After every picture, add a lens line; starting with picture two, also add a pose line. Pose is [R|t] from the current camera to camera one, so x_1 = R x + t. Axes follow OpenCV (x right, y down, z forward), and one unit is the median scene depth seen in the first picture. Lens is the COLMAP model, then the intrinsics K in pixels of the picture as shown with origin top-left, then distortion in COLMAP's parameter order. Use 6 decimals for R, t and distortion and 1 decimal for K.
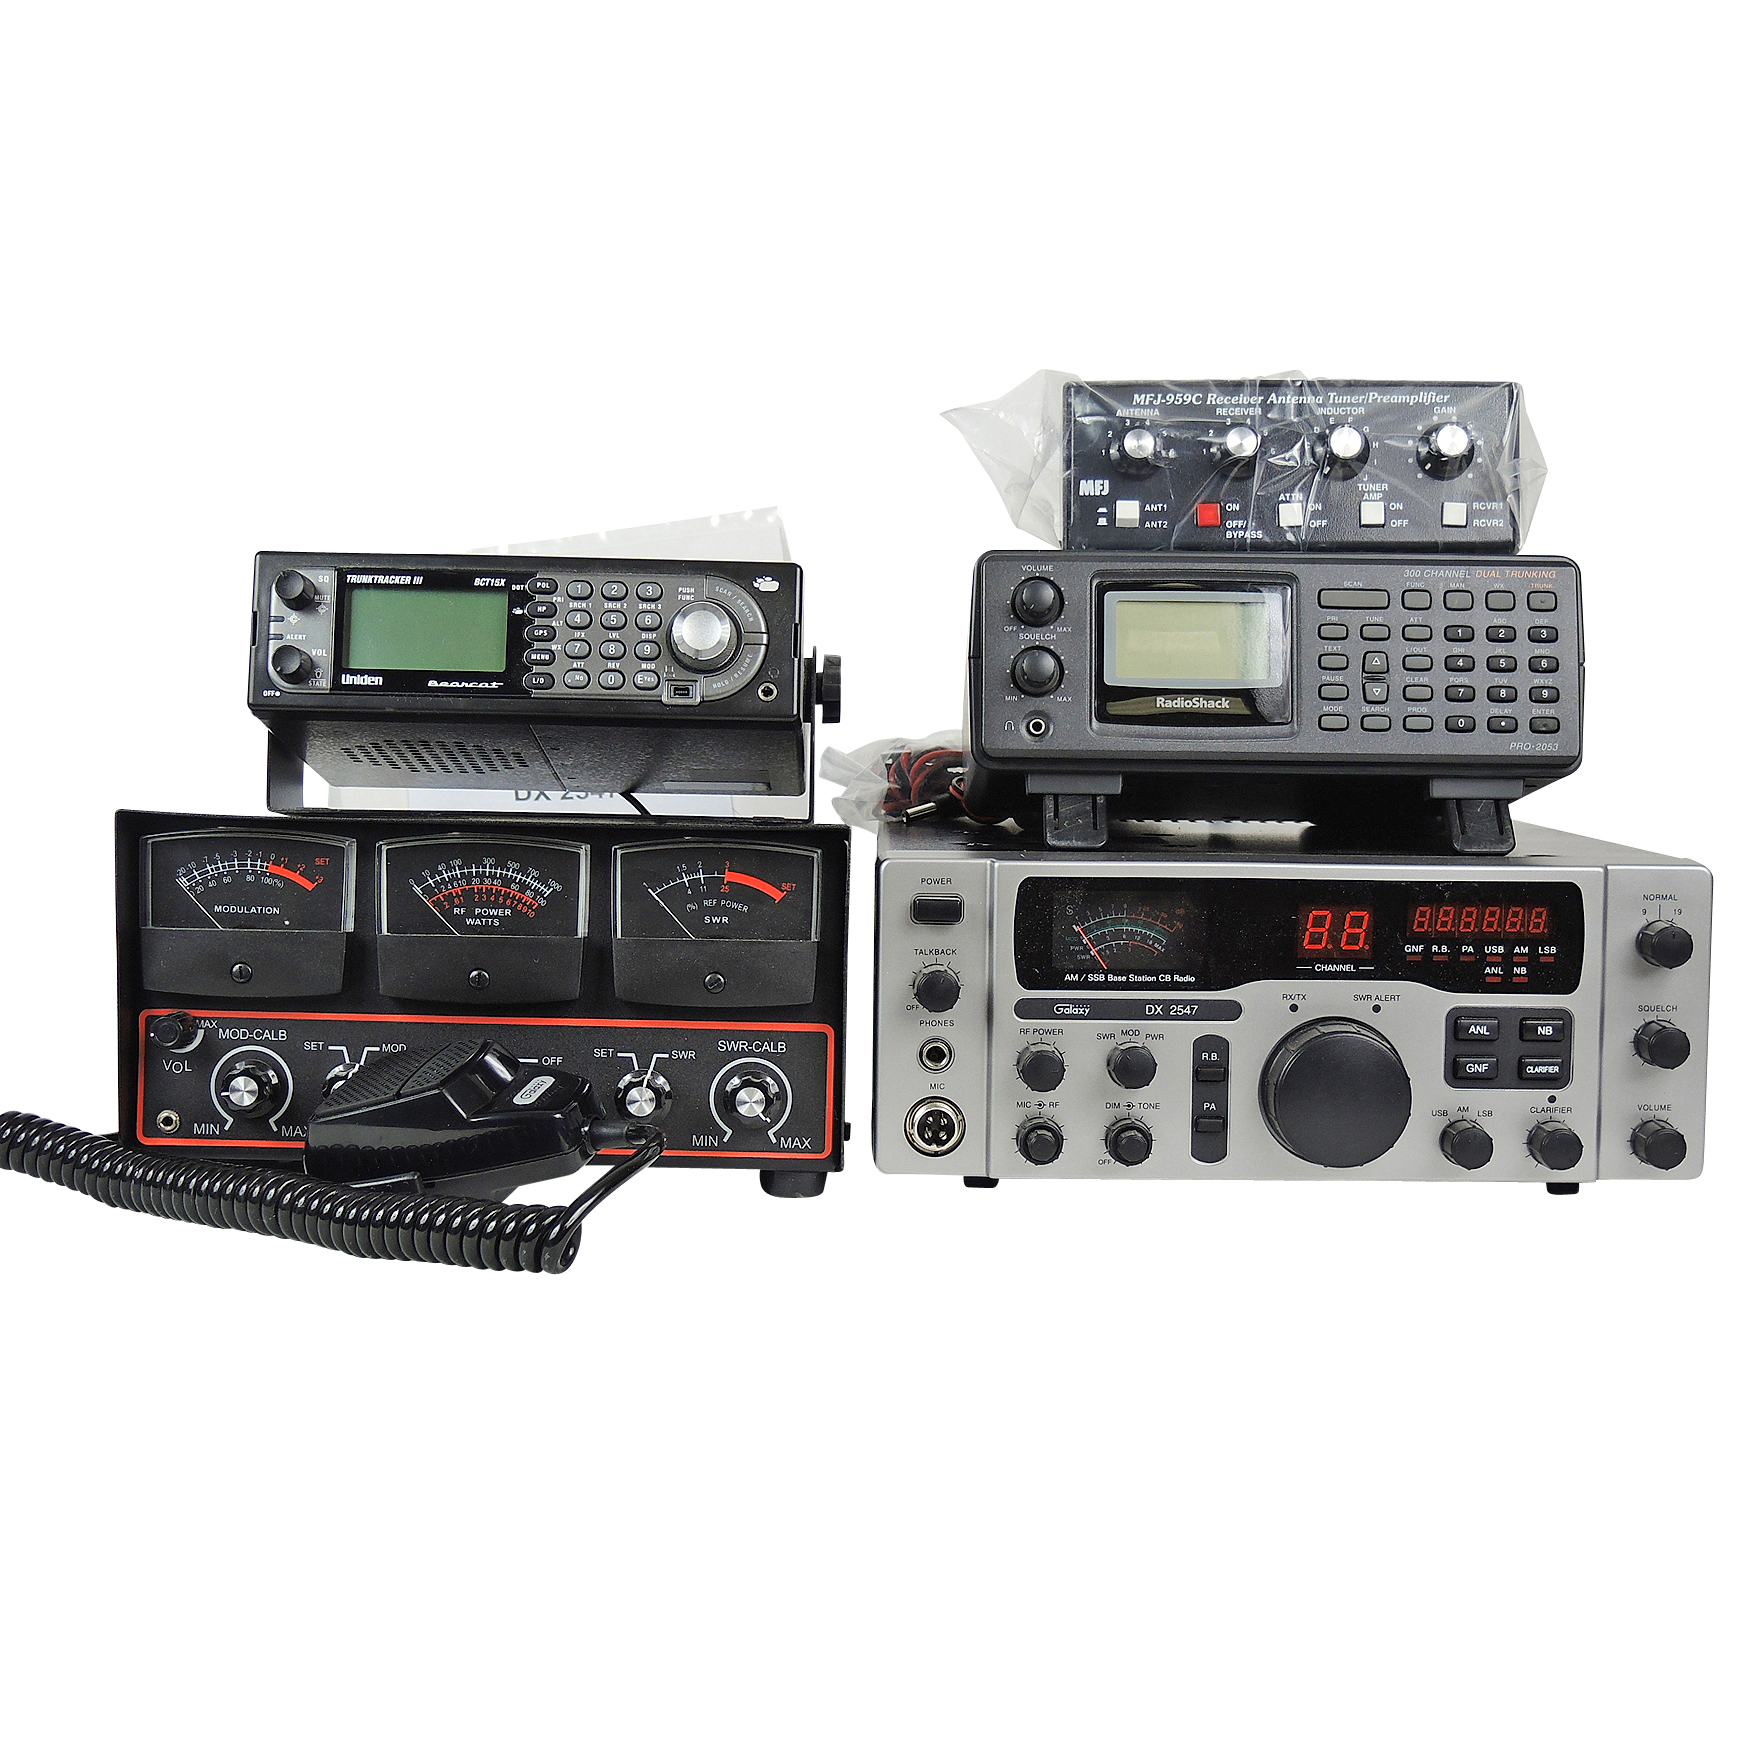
lens RADIAL K [[3025.9, 0, 871.7], [0, 3025.9, 878.9], [0, 0, 1]] dist [0.014466, 0.000000]
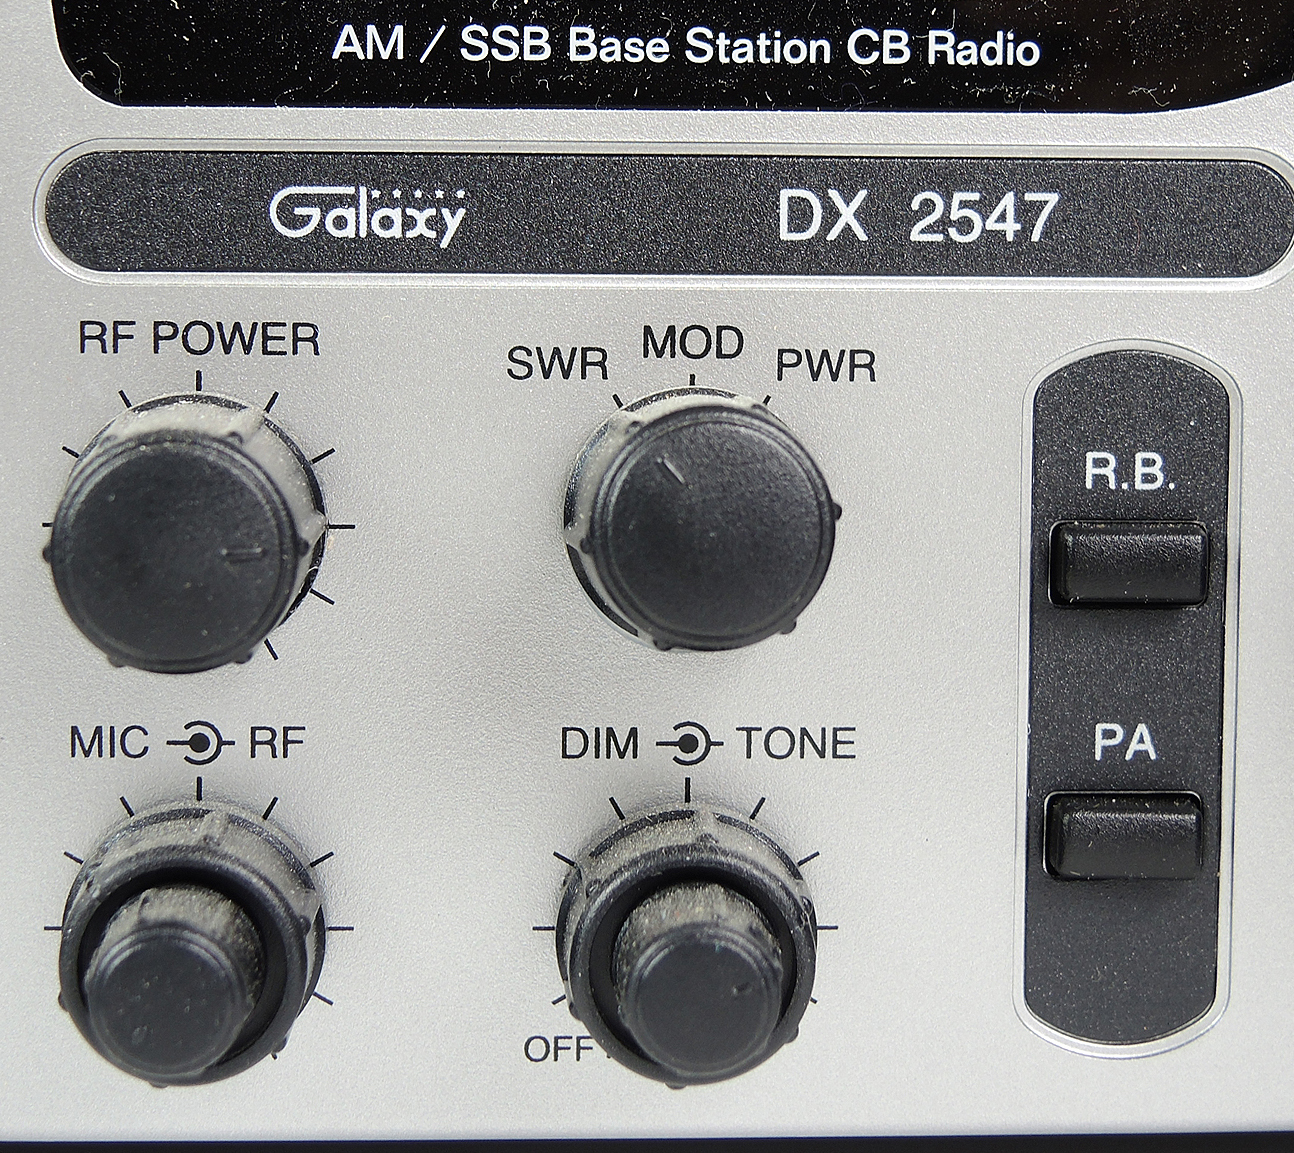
lens RADIAL K [[3545.1, 0, 648.0], [0, 3545.1, 574.4], [0, 0, 1]] dist [-0.269684, 0.000000]
pose [[0.999316, -0.007362, 0.036231, 0.074196], [0.006019, 0.999295, 0.037049, 0.056253], [-0.036478, -0.036806, 0.998656, 0.778633]]
